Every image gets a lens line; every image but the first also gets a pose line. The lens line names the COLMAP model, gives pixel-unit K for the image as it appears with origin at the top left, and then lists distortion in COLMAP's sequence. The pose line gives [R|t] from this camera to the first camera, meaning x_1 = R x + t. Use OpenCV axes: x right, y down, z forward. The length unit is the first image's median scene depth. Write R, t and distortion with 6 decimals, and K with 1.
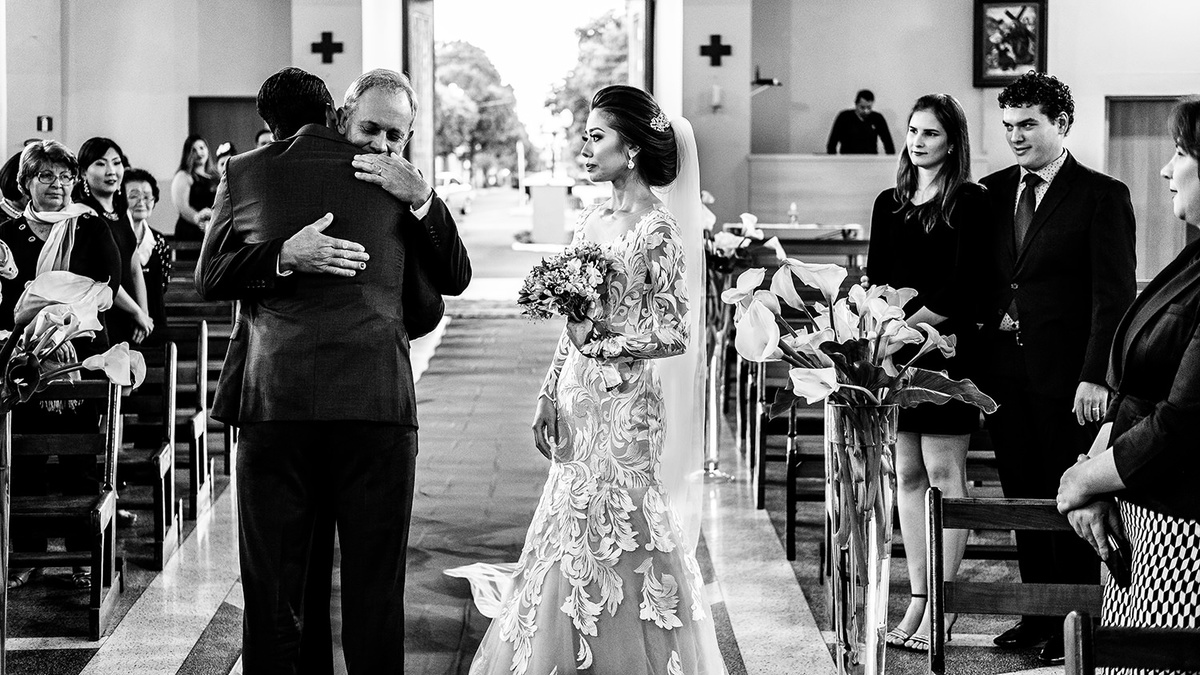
lens RADIAL K [[1804.7, 0, 600.0], [0, 1804.7, 337.5], [0, 0, 1]] dist [0.009835, -1.532758]
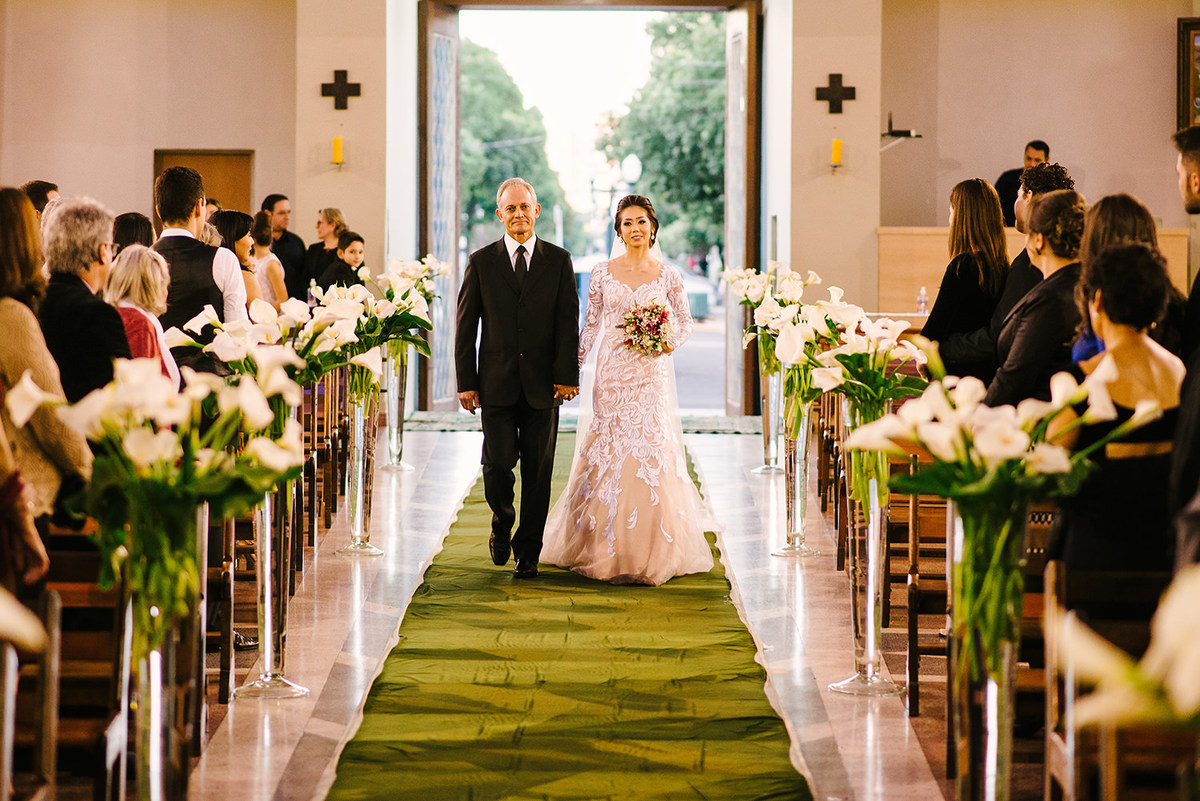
lens RADIAL K [[2938.2, 0, 559.3], [0, 2938.2, 400.3], [0, 0, 1]] dist [-0.012194, -0.056222]
pose [[0.999069, 0.006049, -0.042713, 0.000002], [-0.007837, 0.999095, -0.041805, 0.028048], [0.042421, 0.042101, 0.998212, -0.275604]]
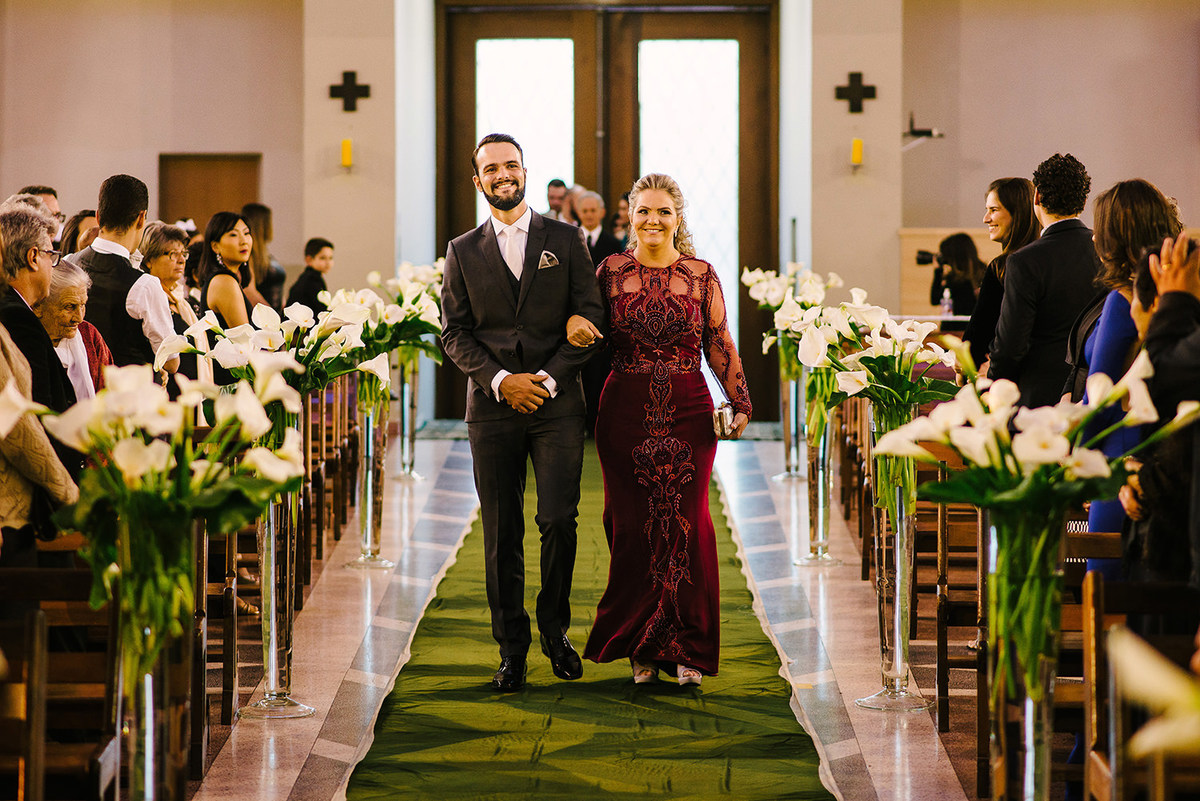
lens RADIAL K [[2982.9, 0, 600.0], [0, 2982.9, 400.5], [0, 0, 1]] dist [-0.048331, -0.379175]
pose [[0.999397, -0.000585, -0.034730, -0.000122], [-0.000957, 0.999014, -0.044384, 0.027807], [0.034722, 0.044390, 0.998411, -0.265035]]
